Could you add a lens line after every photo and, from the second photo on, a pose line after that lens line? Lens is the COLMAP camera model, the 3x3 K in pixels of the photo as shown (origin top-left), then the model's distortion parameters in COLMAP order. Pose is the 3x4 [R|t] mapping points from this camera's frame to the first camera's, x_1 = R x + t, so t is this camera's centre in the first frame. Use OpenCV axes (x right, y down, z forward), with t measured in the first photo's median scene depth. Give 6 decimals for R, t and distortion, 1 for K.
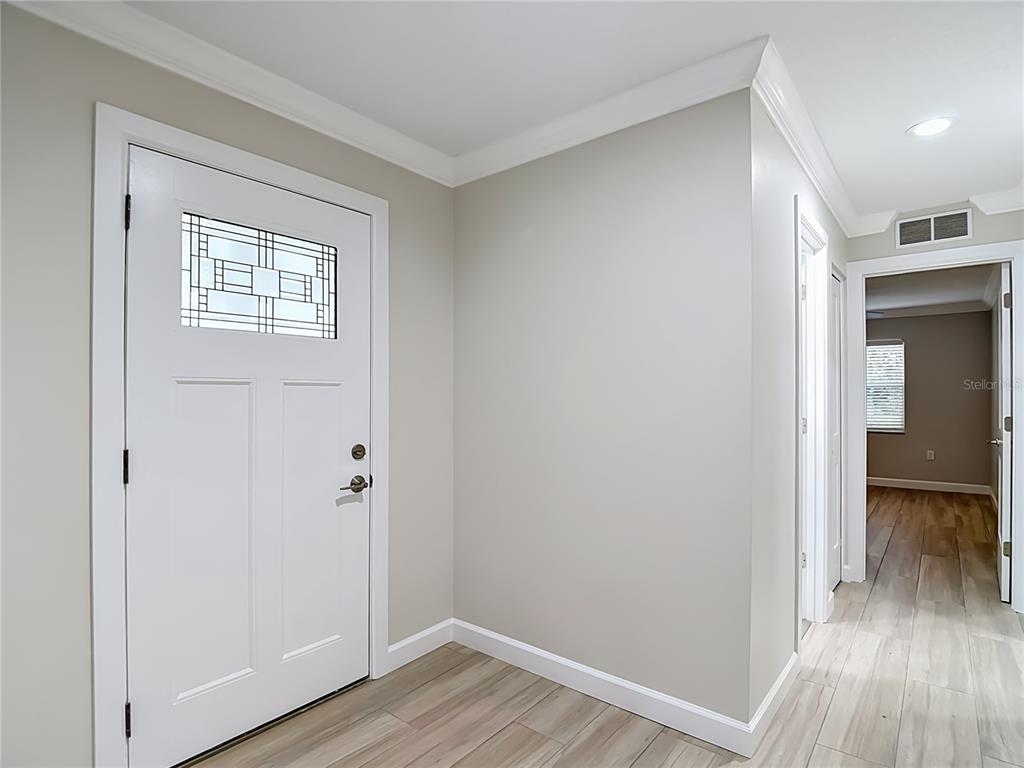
lens RADIAL K [[545.8, 0, 522.8], [0, 545.8, 385.4], [0, 0, 1]] dist [-0.002411, -0.015321]
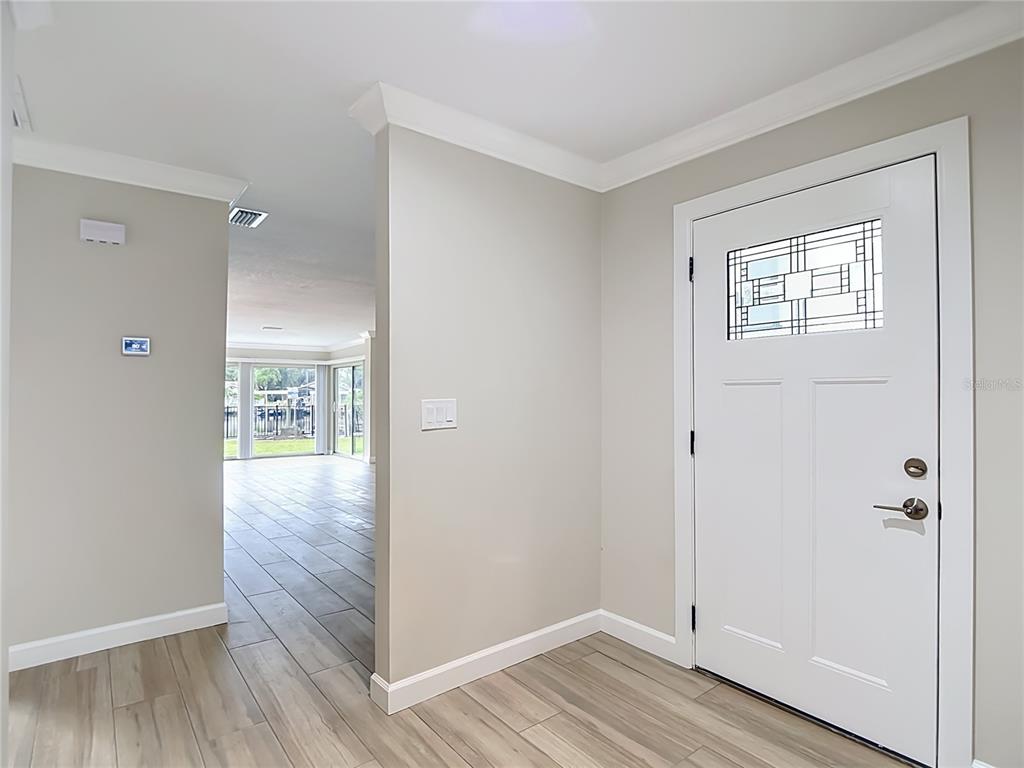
lens RADIAL K [[545.8, 0, 539.6], [0, 545.8, 386.0], [0, 0, 1]] dist [-0.002411, -0.015321]
pose [[-0.206608, -0.016149, -0.978290, 0.635473], [0.014597, 0.999702, -0.019585, 0.015103], [0.978315, -0.018326, -0.206311, 0.717672]]
